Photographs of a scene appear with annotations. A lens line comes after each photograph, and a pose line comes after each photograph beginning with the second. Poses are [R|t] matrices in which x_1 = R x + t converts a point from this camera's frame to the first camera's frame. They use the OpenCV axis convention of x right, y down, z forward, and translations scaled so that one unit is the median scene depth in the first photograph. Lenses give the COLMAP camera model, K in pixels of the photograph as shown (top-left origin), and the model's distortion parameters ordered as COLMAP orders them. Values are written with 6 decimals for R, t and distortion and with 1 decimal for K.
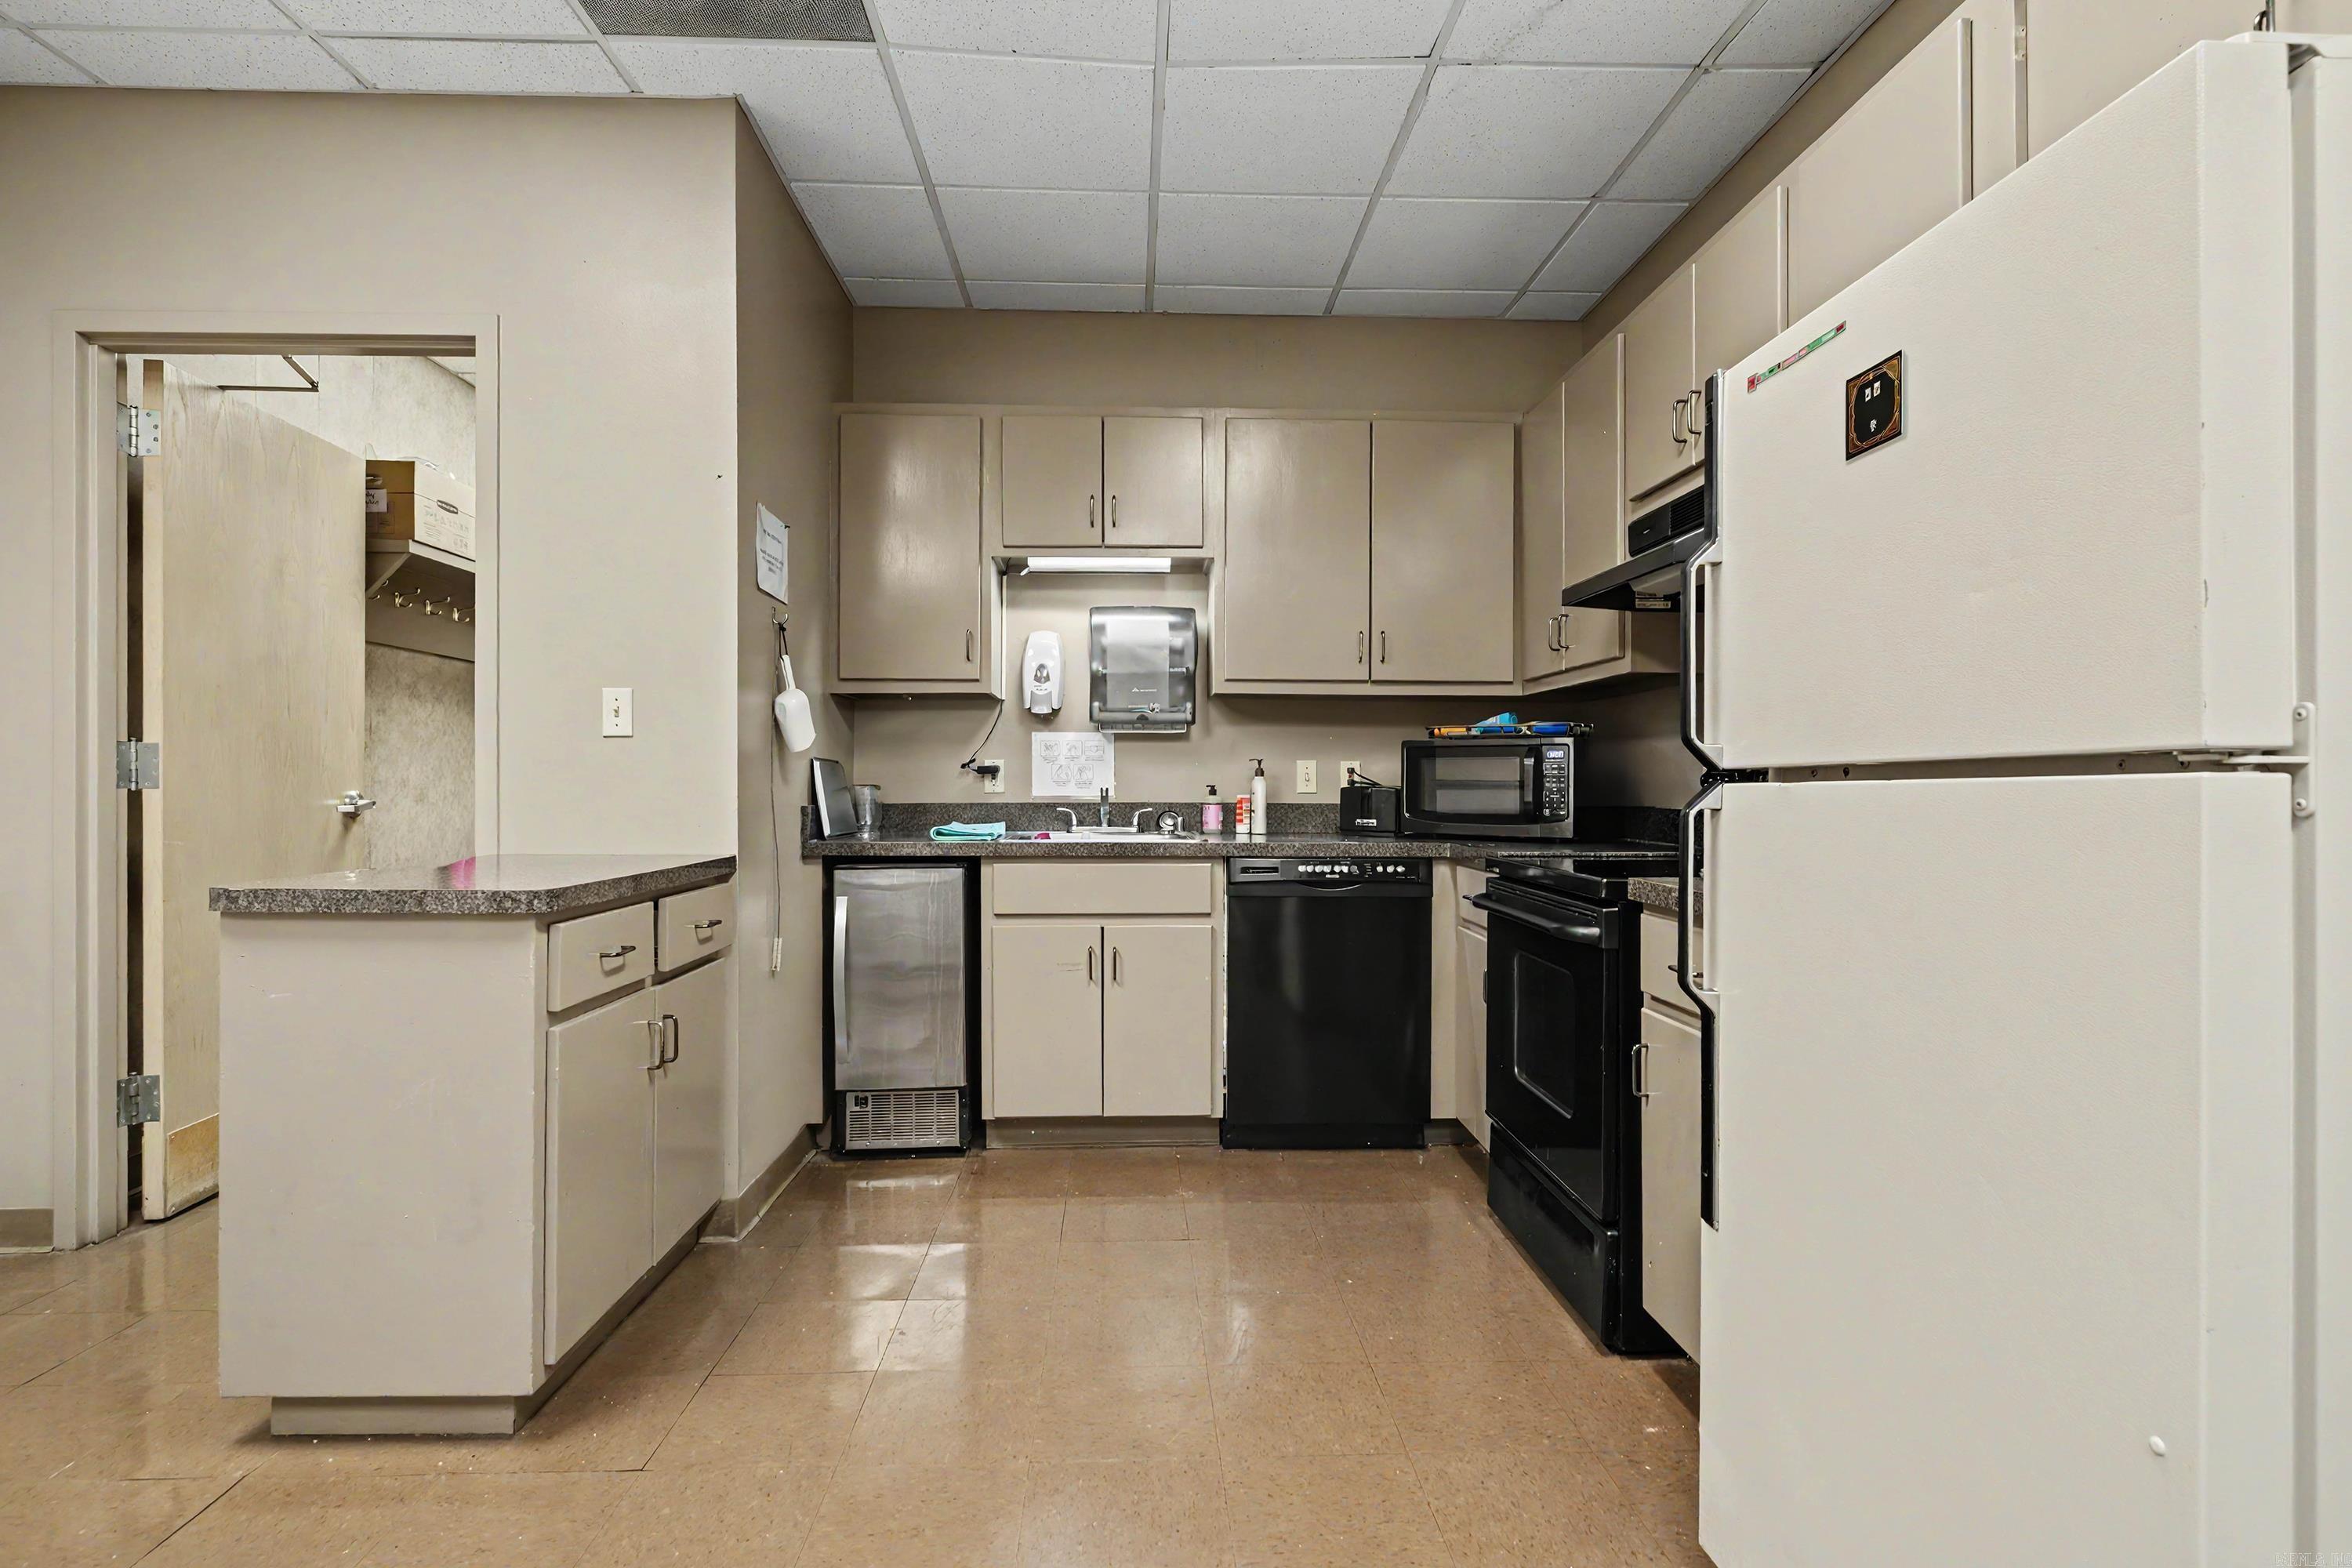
lens RADIAL K [[1204.7, 0, 1170.2], [0, 1204.7, 786.3], [0, 0, 1]] dist [0.001182, -0.002070]
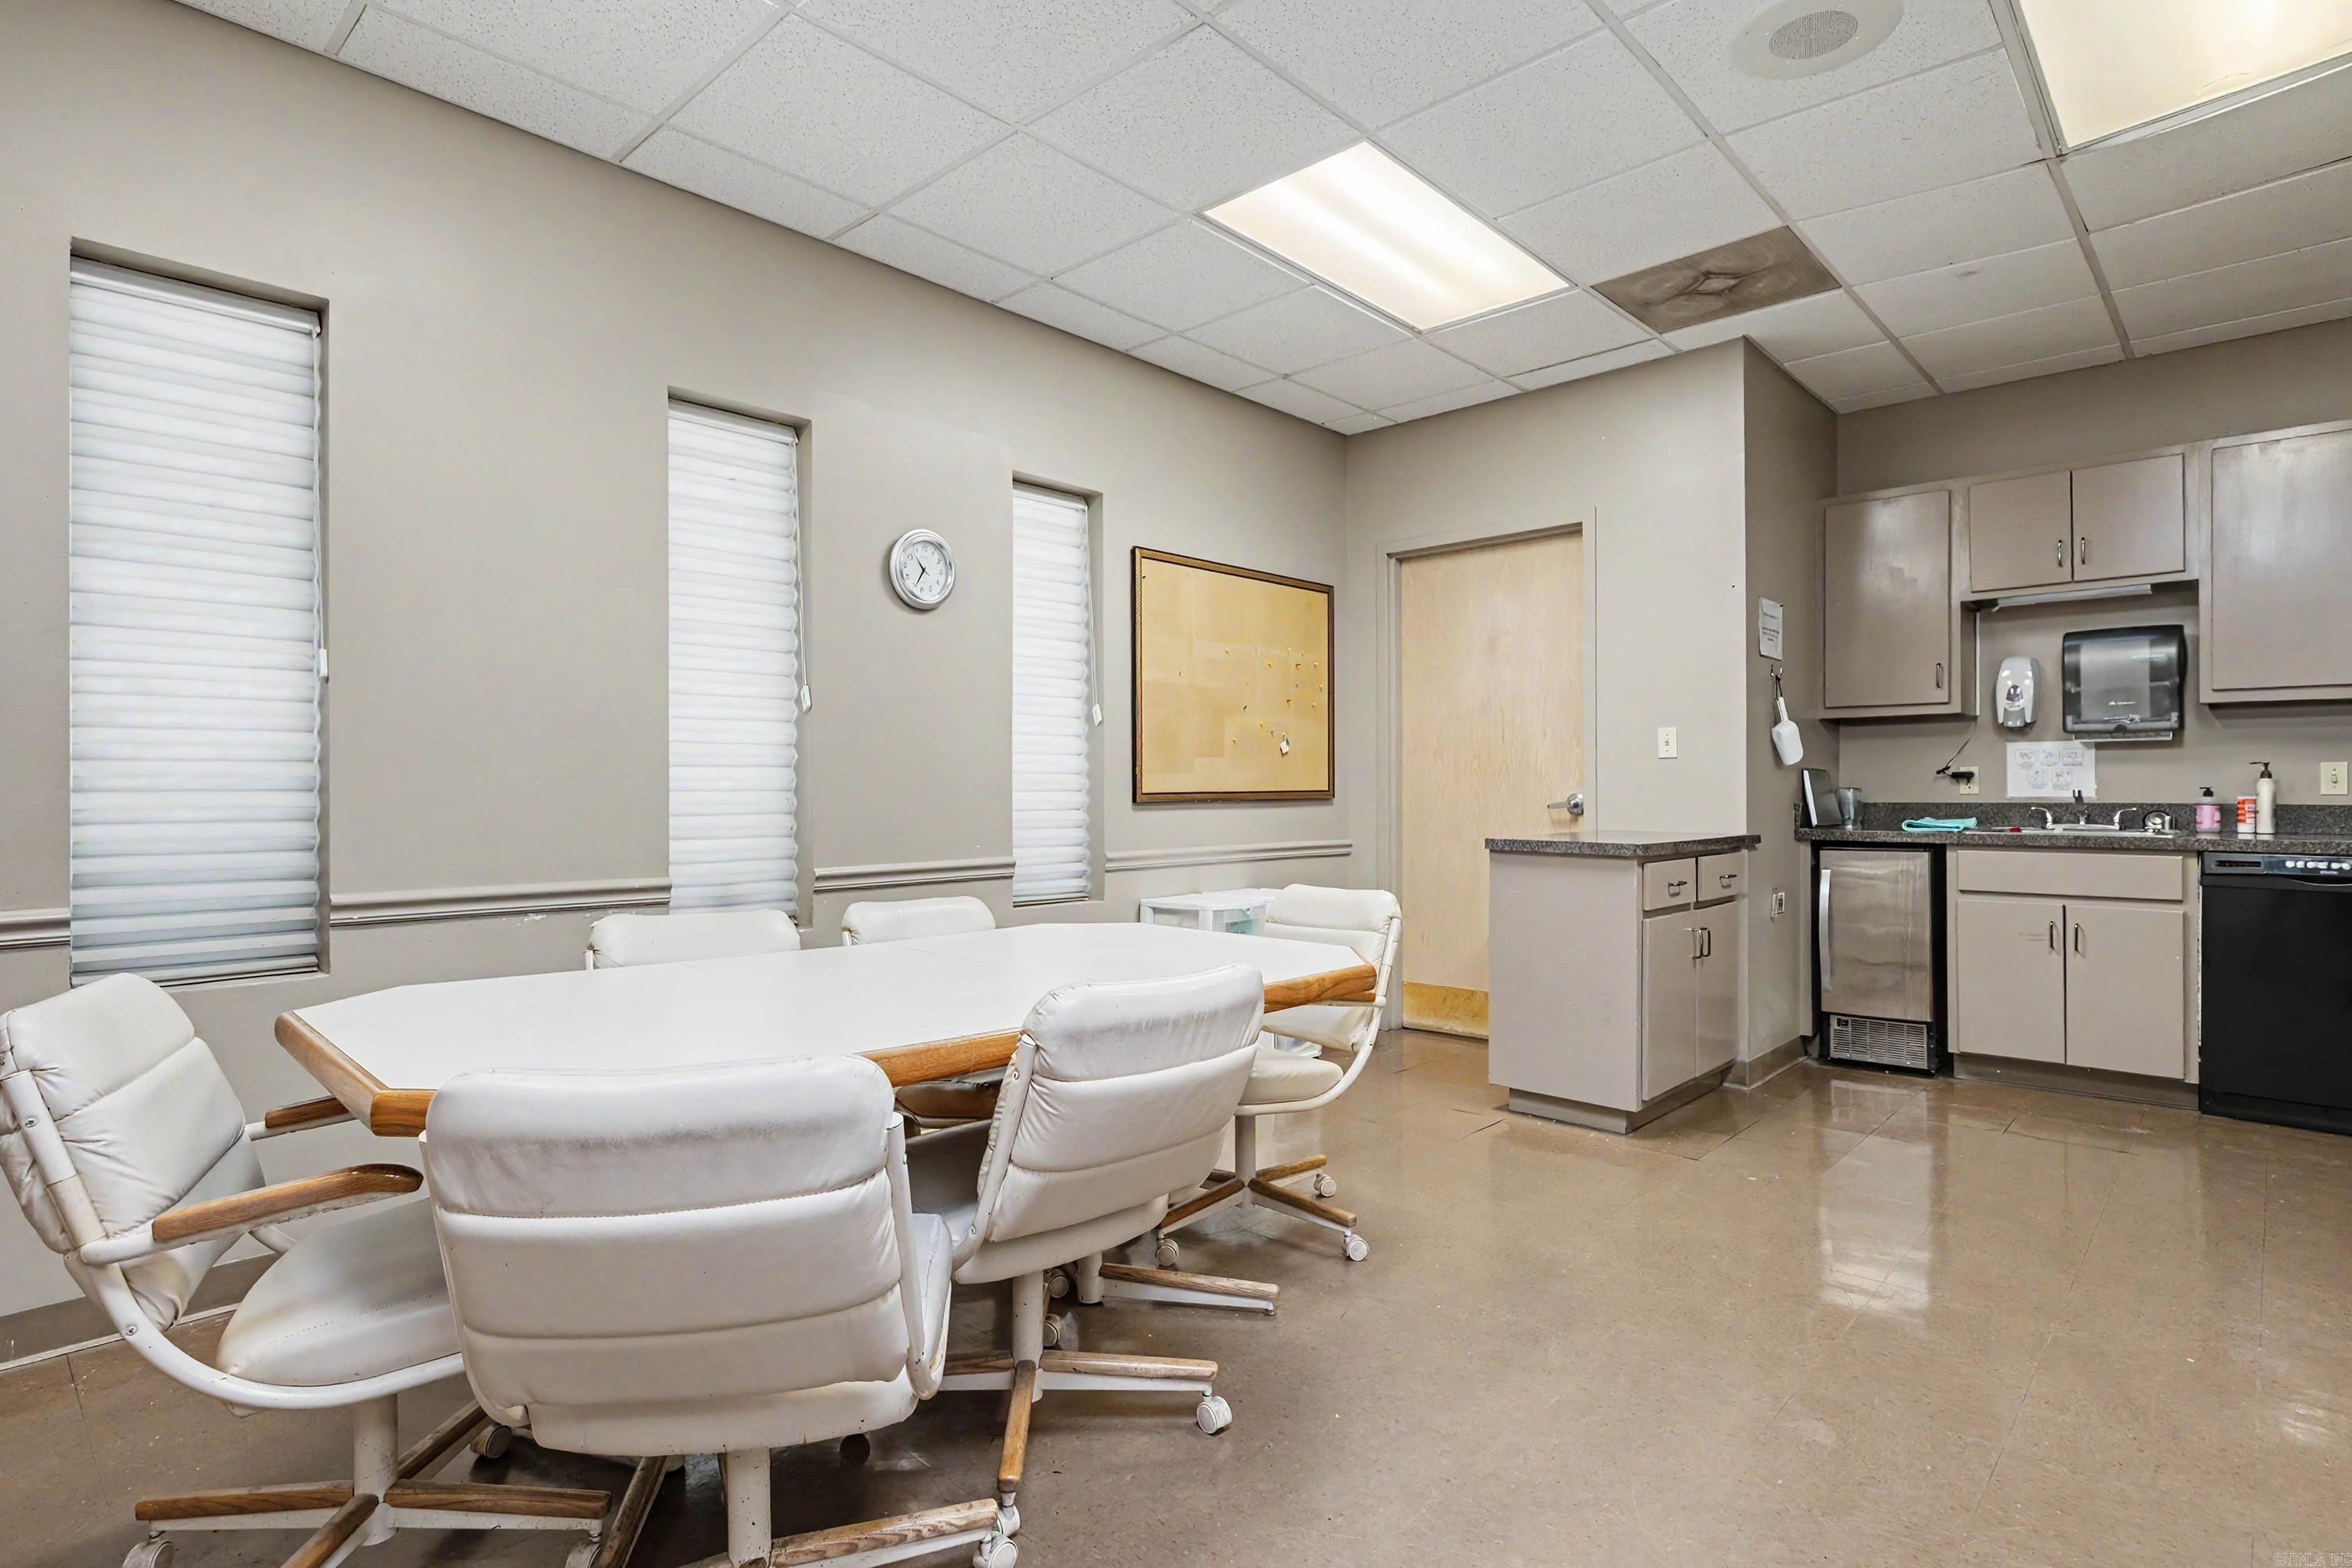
lens RADIAL K [[1204.7, 0, 1172.2], [0, 1204.7, 784.4], [0, 0, 1]] dist [0.001182, -0.002070]
pose [[0.708047, -0.005068, -0.706147, 0.161897], [0.001820, 0.999984, -0.005353, 0.000837], [0.706163, 0.002505, 0.708045, -0.473616]]
